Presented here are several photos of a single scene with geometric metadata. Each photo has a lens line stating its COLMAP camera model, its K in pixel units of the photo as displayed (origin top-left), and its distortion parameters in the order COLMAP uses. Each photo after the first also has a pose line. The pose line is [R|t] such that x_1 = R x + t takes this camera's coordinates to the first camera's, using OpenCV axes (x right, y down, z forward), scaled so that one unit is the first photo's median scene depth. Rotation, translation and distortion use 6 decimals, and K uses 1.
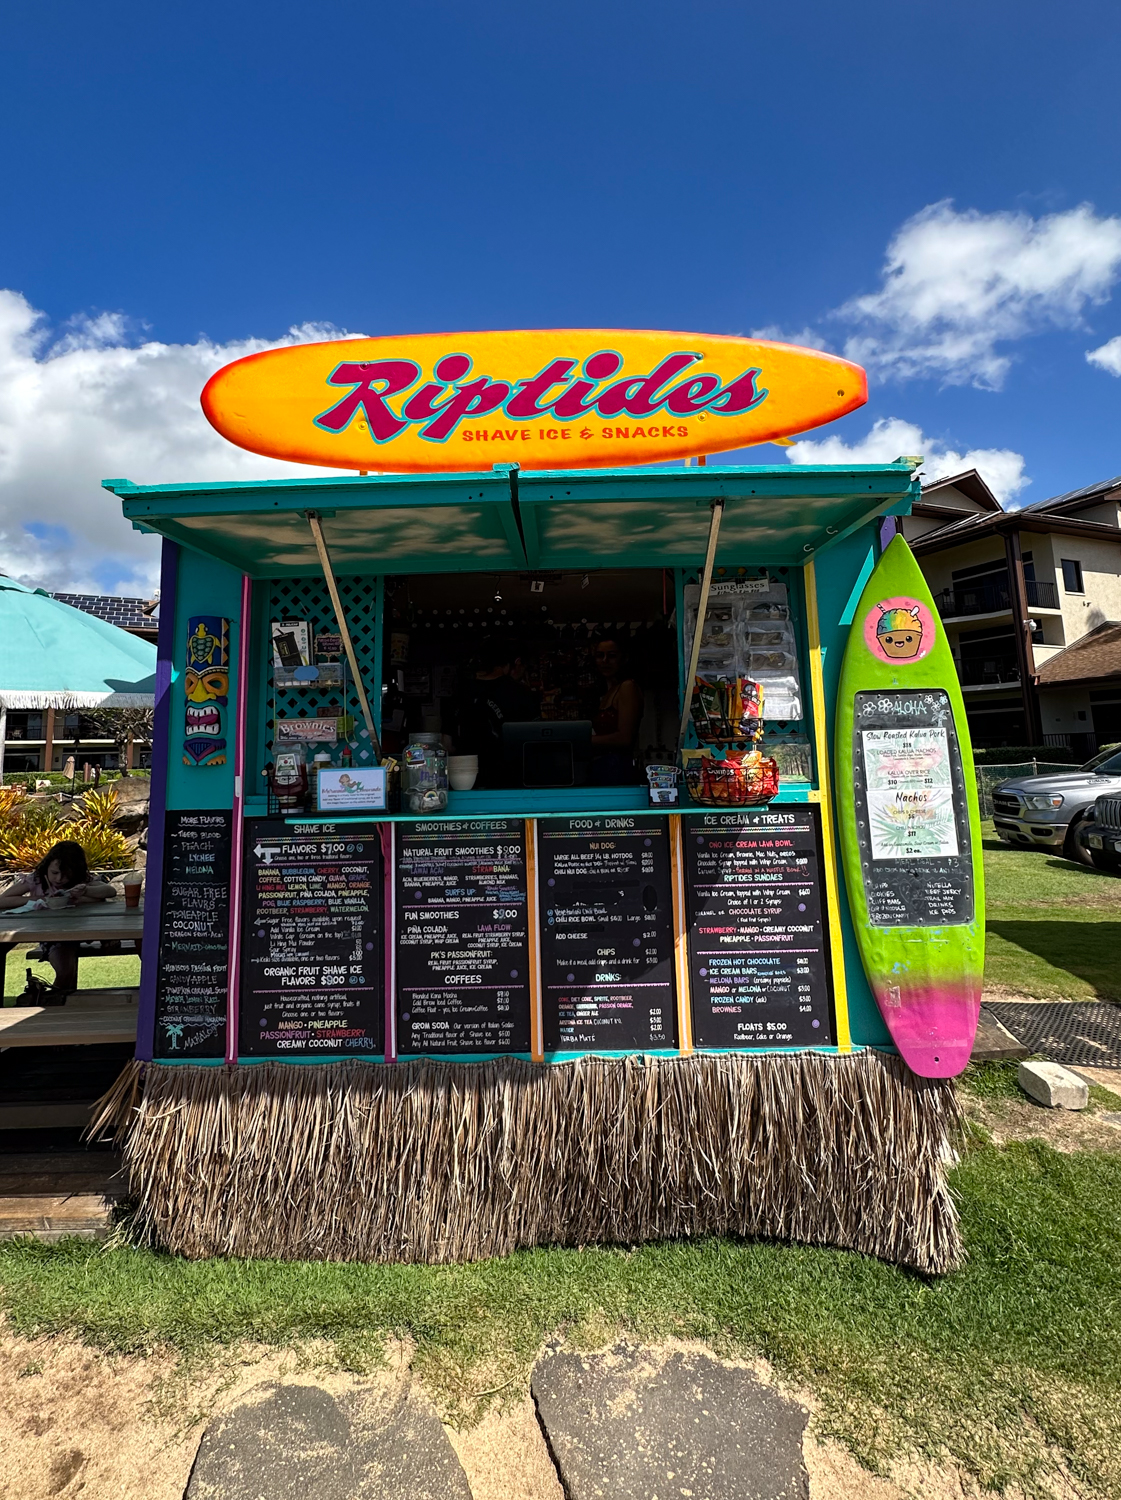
lens RADIAL K [[784.1, 0, 540.7], [0, 784.1, 646.1], [0, 0, 1]] dist [-0.000527, -0.000040]
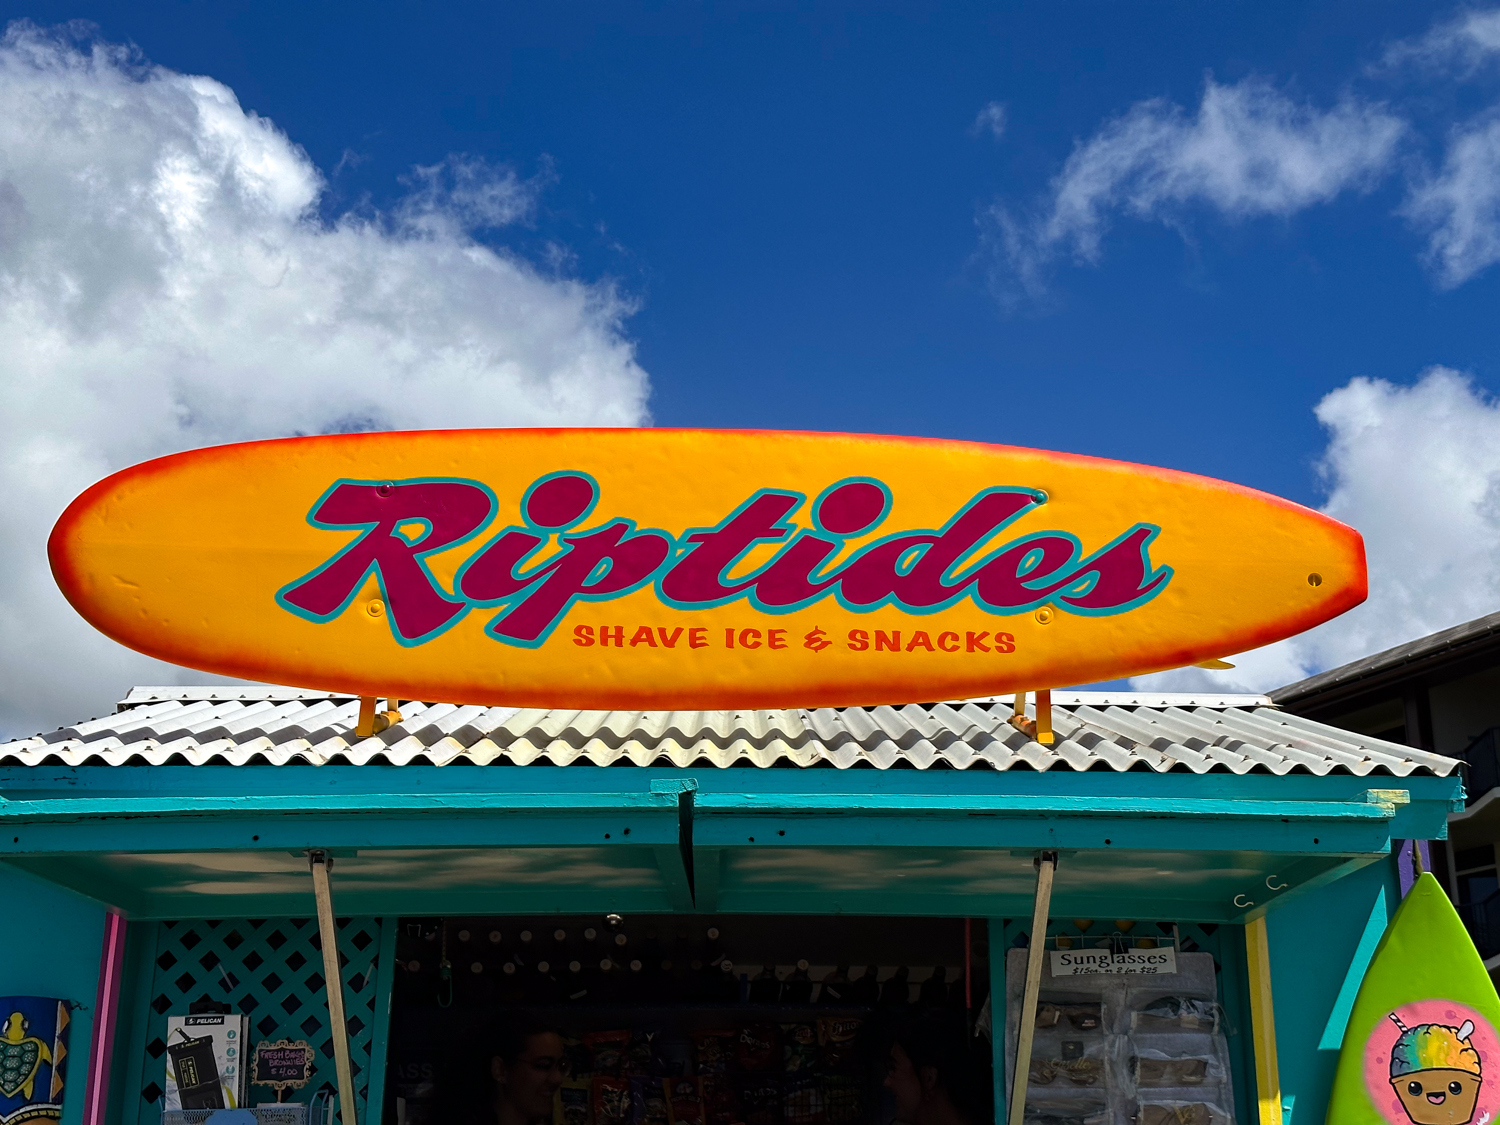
lens RADIAL K [[2099.4, 0, 761.0], [0, 2099.4, 562.1], [0, 0, 1]] dist [0.207133, -0.475481]
pose [[0.998917, 0.035009, 0.030648, -0.022031], [-0.029154, 0.984291, -0.174130, -0.081747], [-0.036263, 0.173048, 0.984246, -0.354027]]
